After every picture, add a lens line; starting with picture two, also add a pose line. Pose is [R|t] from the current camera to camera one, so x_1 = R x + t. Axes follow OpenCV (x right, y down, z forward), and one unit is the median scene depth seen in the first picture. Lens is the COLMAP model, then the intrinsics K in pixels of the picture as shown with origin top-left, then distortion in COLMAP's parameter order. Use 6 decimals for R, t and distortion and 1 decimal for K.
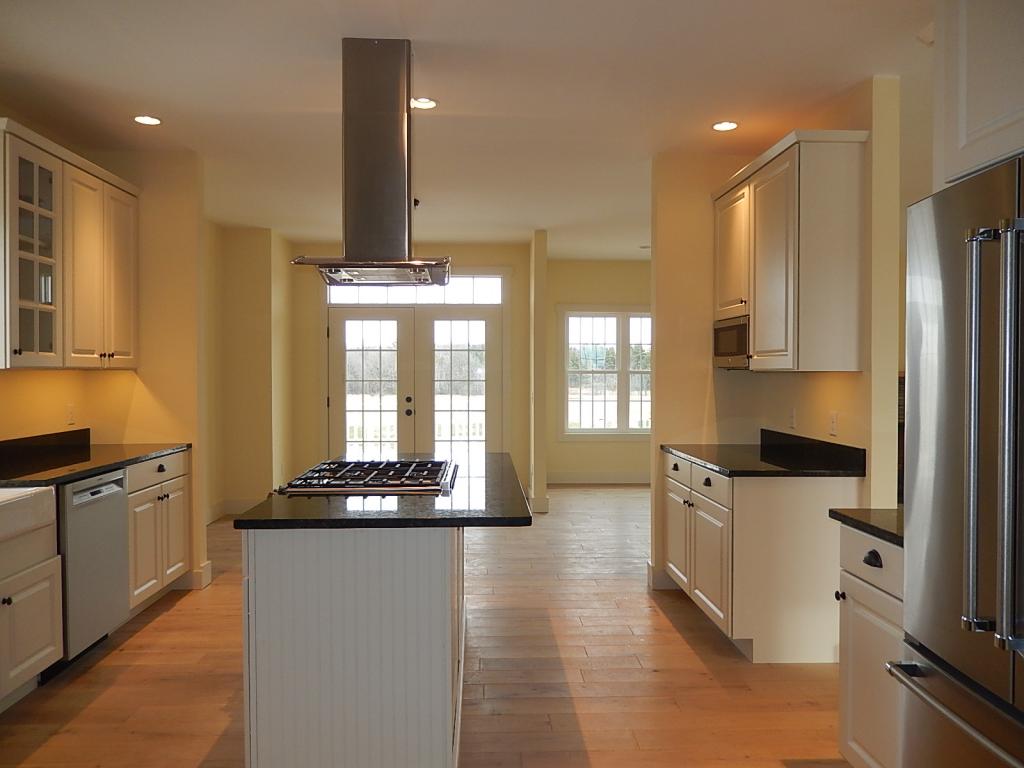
lens RADIAL K [[773.4, 0, 514.7], [0, 773.4, 379.5], [0, 0, 1]] dist [0.016492, -0.009367]
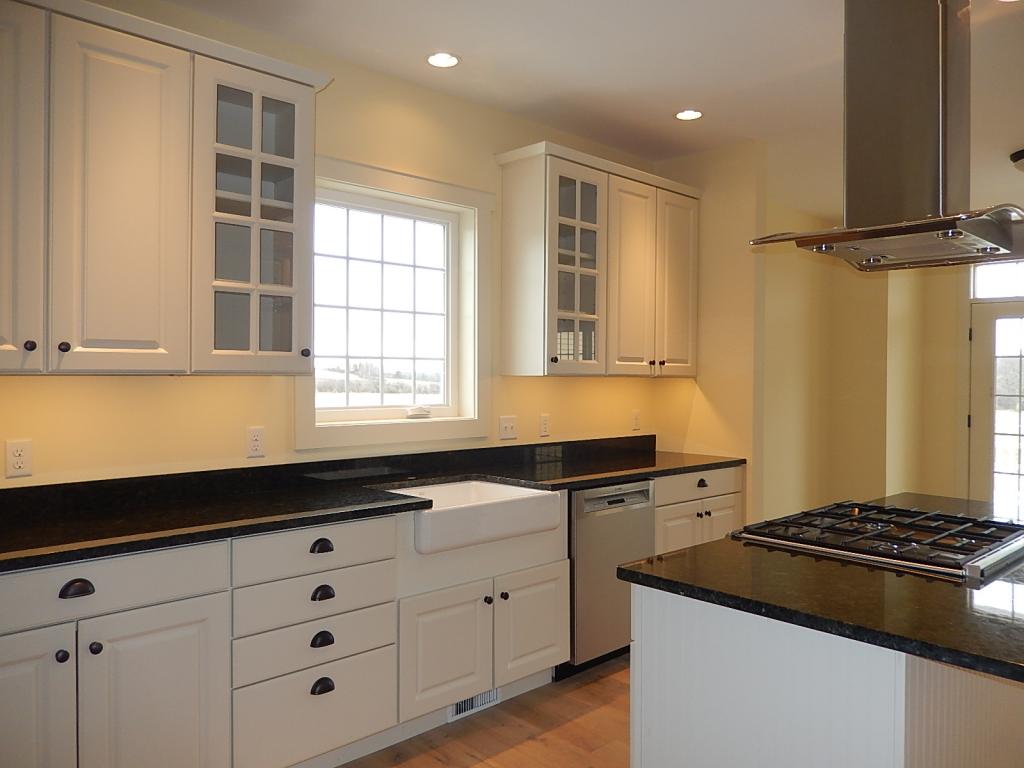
lens RADIAL K [[773.4, 0, 506.5], [0, 773.4, 378.6], [0, 0, 1]] dist [0.016492, -0.009367]
pose [[0.663187, 0.016548, -0.748271, 0.092442], [-0.024564, 0.999698, 0.000338, -0.007028], [0.748051, 0.018156, 0.663393, 0.212249]]
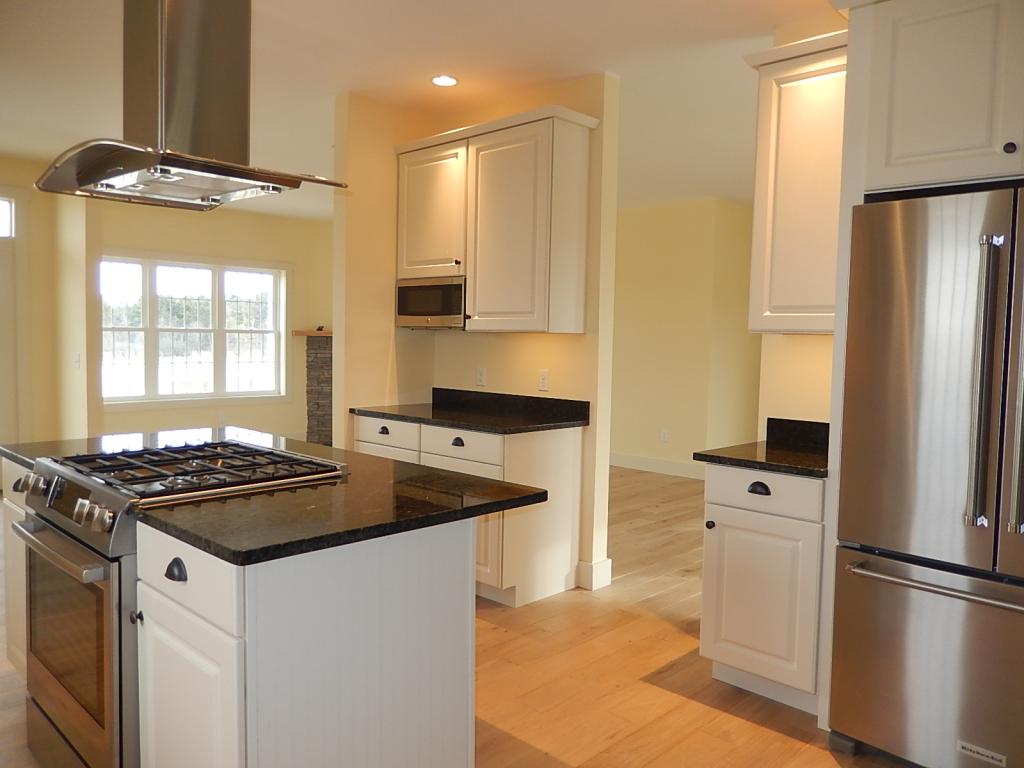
lens RADIAL K [[773.4, 0, 510.1], [0, 773.4, 381.0], [0, 0, 1]] dist [0.016492, -0.009367]
pose [[0.734409, -0.029133, 0.678082, -0.357054], [-0.007510, 0.998668, 0.051041, 0.001998], [-0.678666, -0.042578, 0.733212, 0.213371]]
